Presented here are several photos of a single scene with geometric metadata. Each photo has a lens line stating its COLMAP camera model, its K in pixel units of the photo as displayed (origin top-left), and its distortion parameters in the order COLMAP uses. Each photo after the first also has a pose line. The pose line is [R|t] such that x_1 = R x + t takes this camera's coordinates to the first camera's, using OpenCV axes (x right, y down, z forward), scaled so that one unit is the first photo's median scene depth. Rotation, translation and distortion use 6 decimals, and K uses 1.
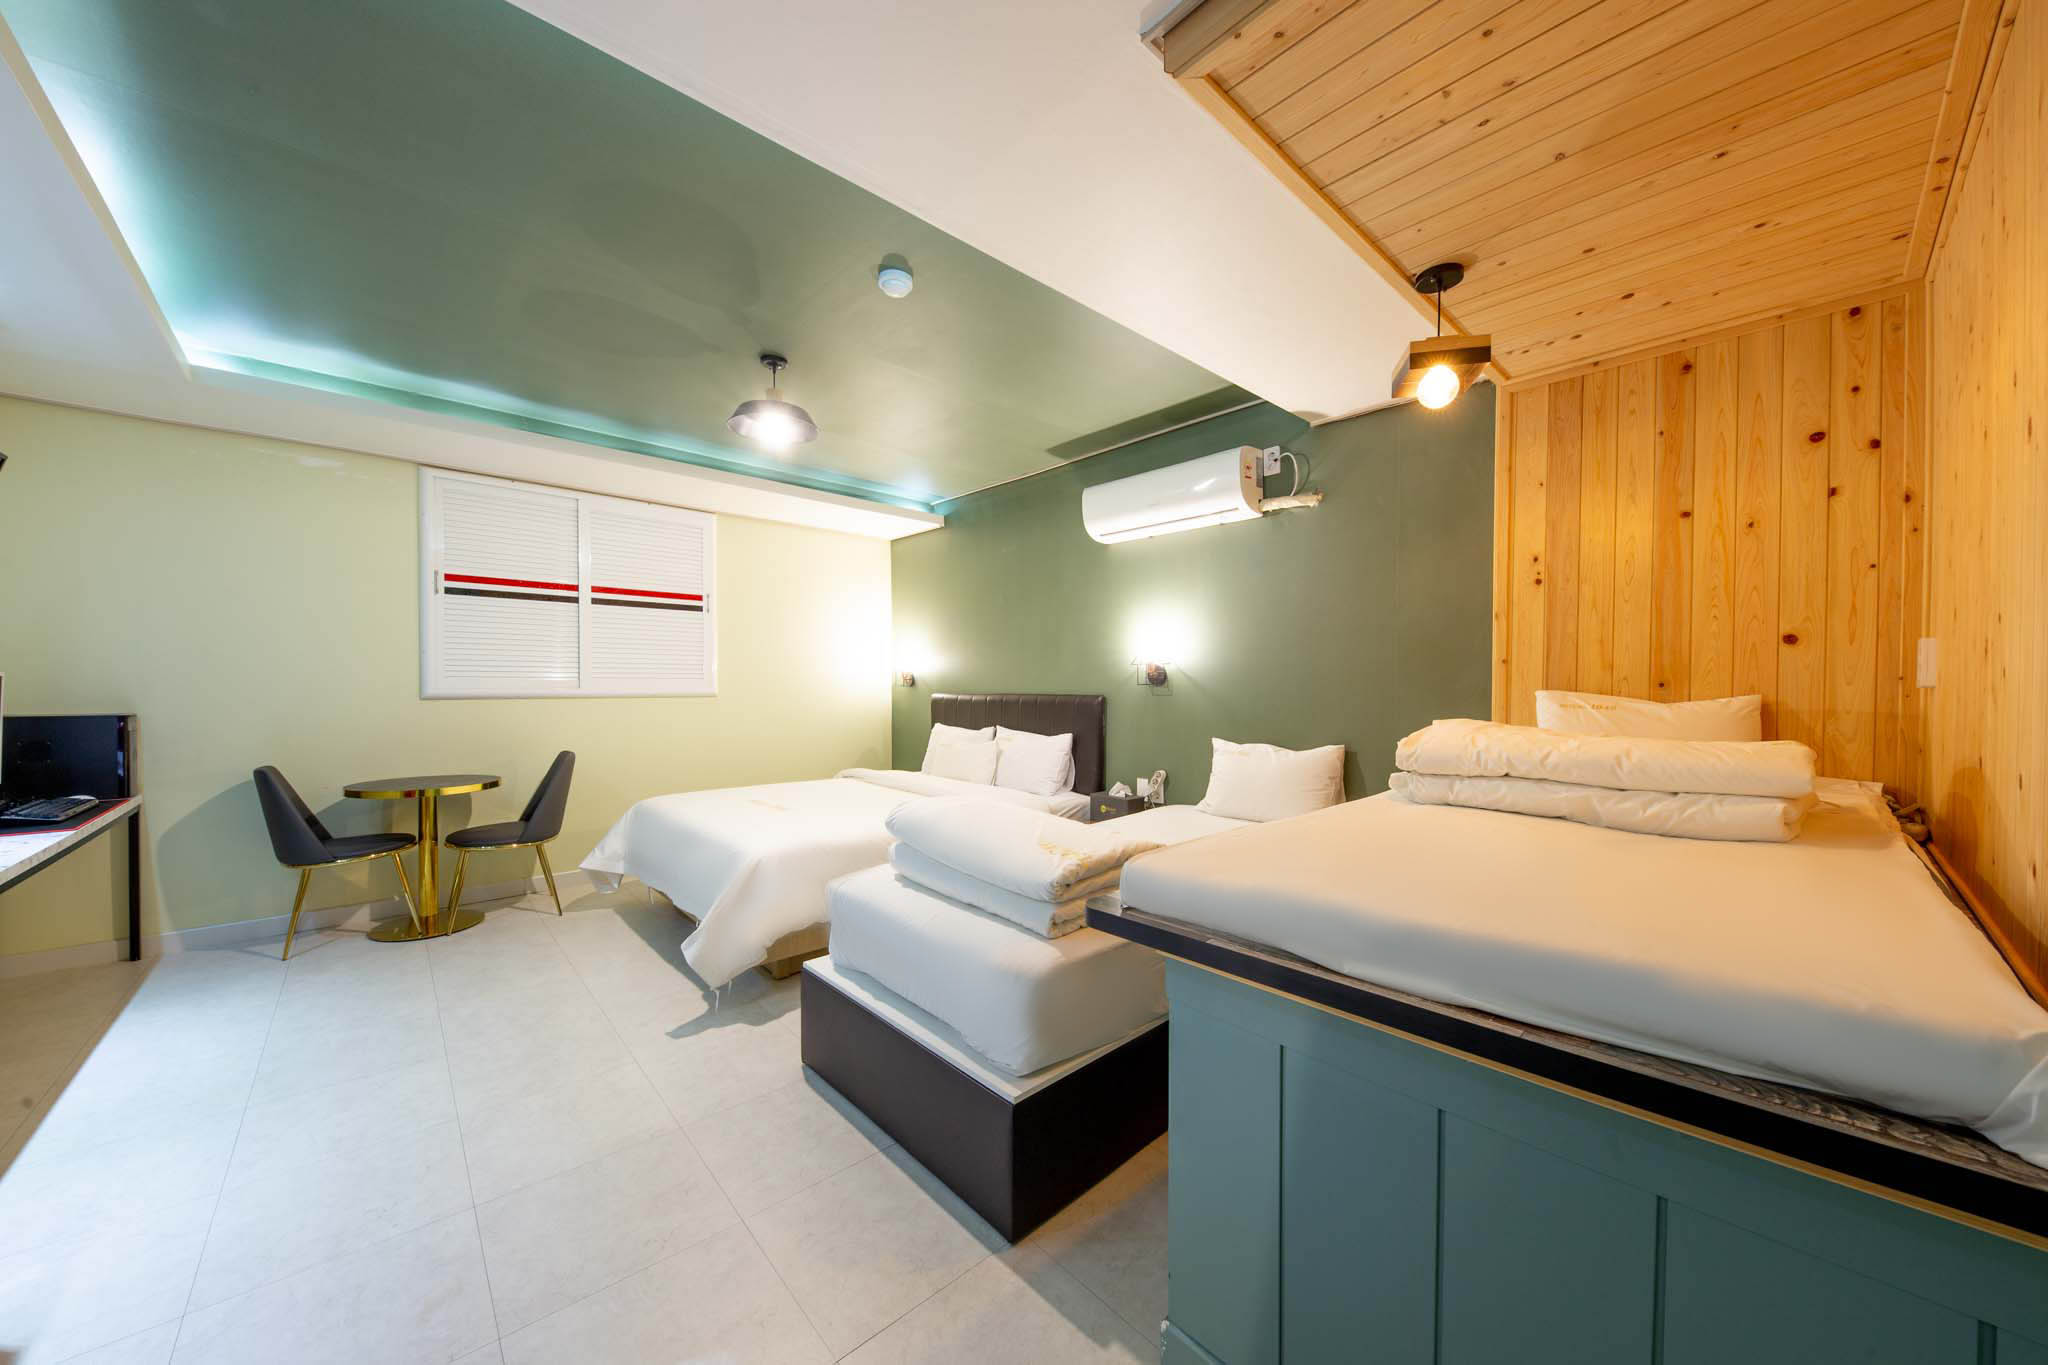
lens RADIAL K [[712.4, 0, 1020.1], [0, 712.4, 691.0], [0, 0, 1]] dist [-0.000649, -0.000100]
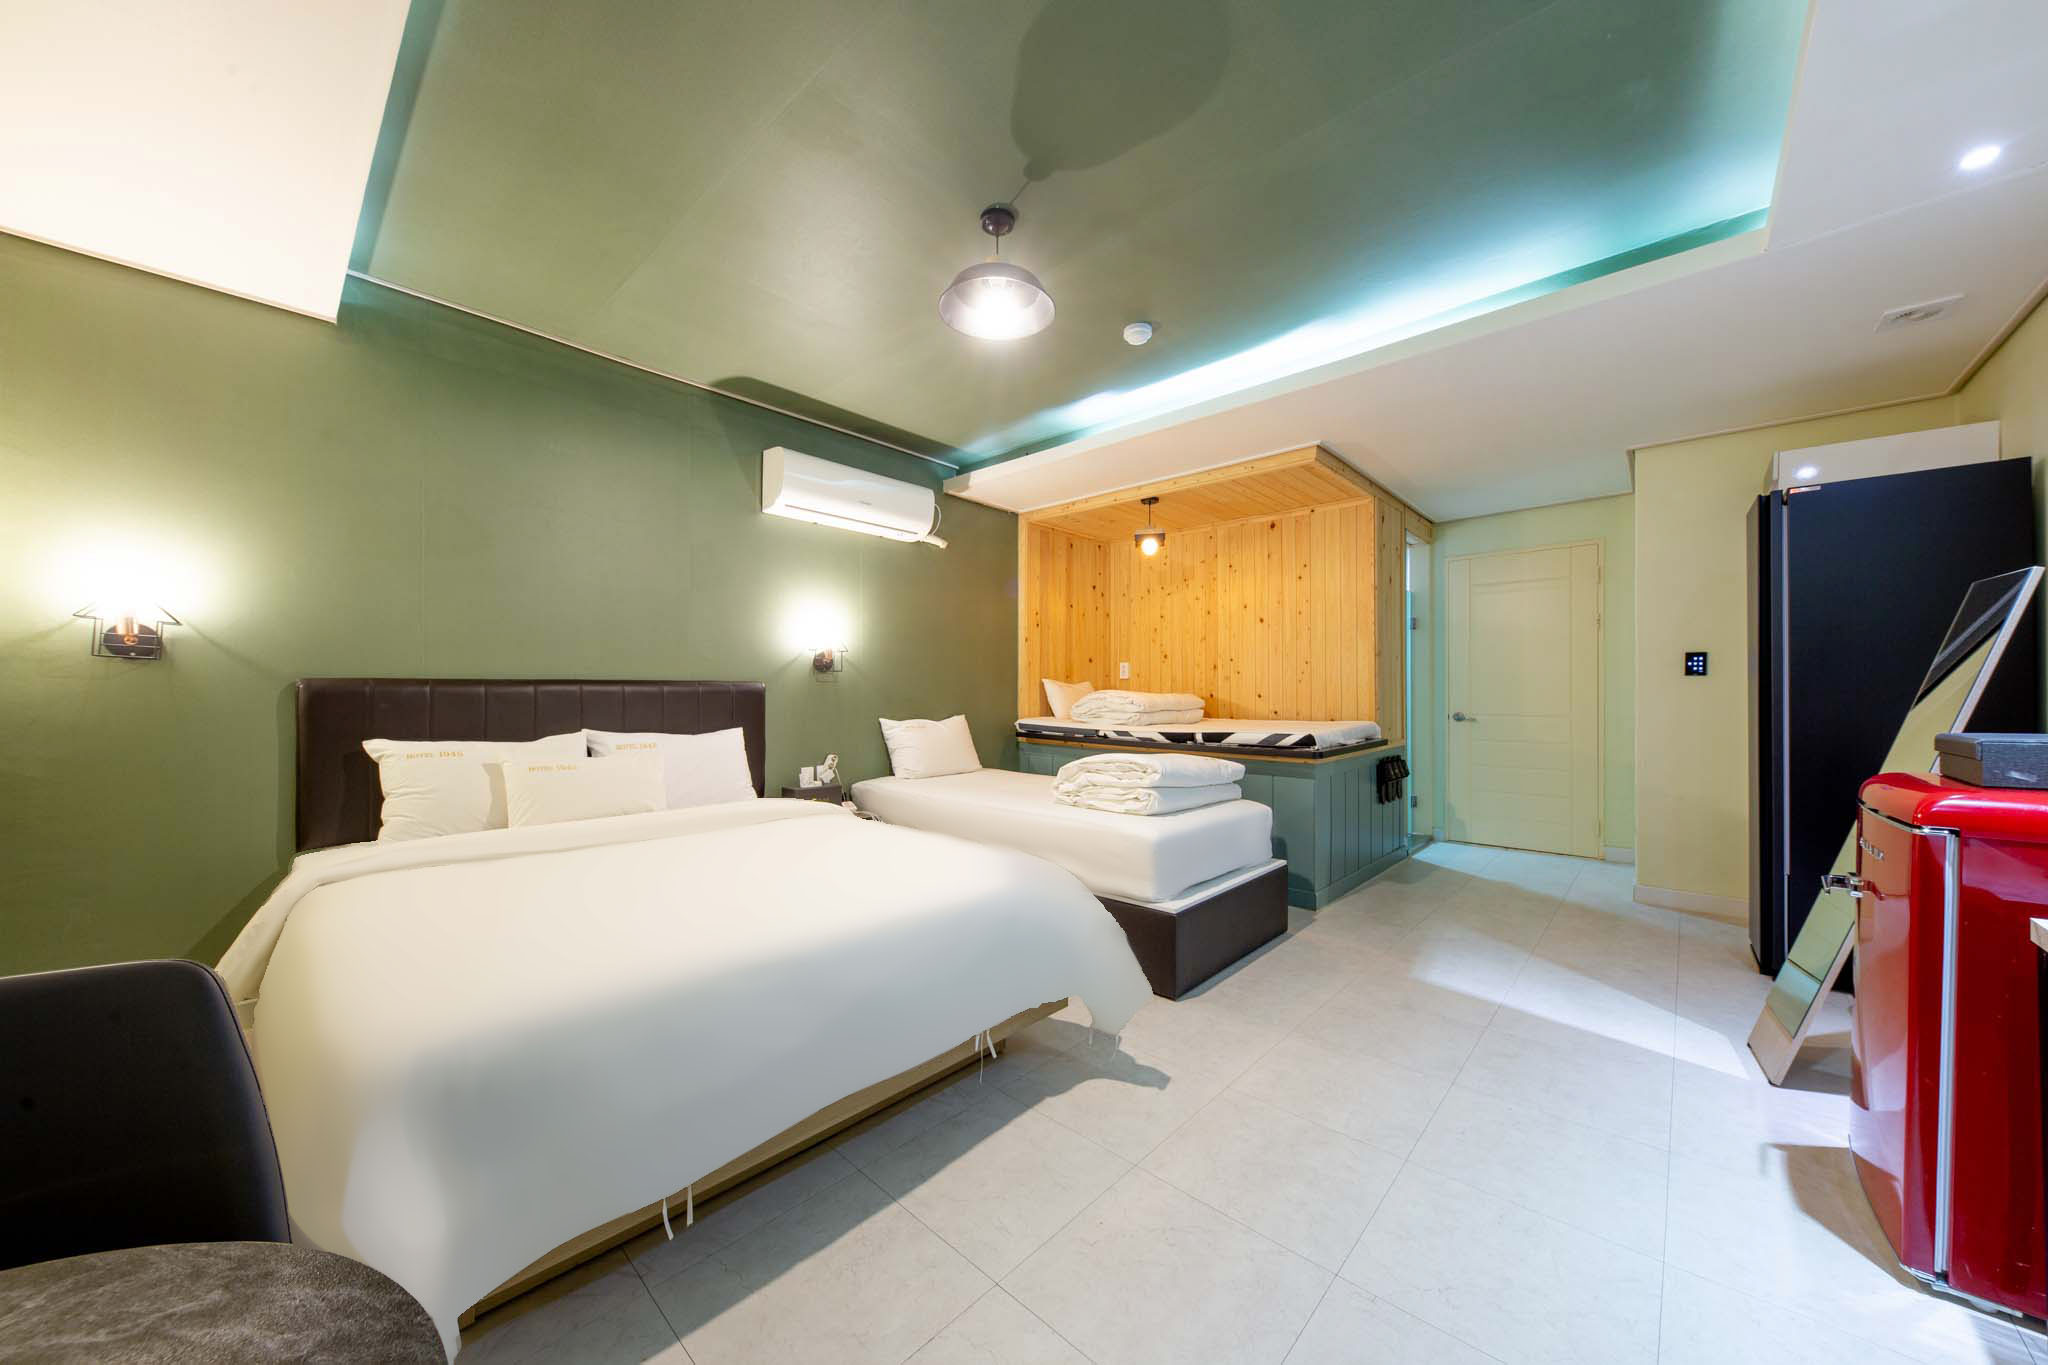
lens RADIAL K [[712.4, 0, 1020.1], [0, 712.4, 691.0], [0, 0, 1]] dist [-0.000649, -0.000100]
pose [[-0.085911, 0.004057, 0.996295, -1.255390], [0.013063, 0.999910, -0.002945, 0.037888], [-0.996217, 0.012762, -0.085956, 1.203376]]
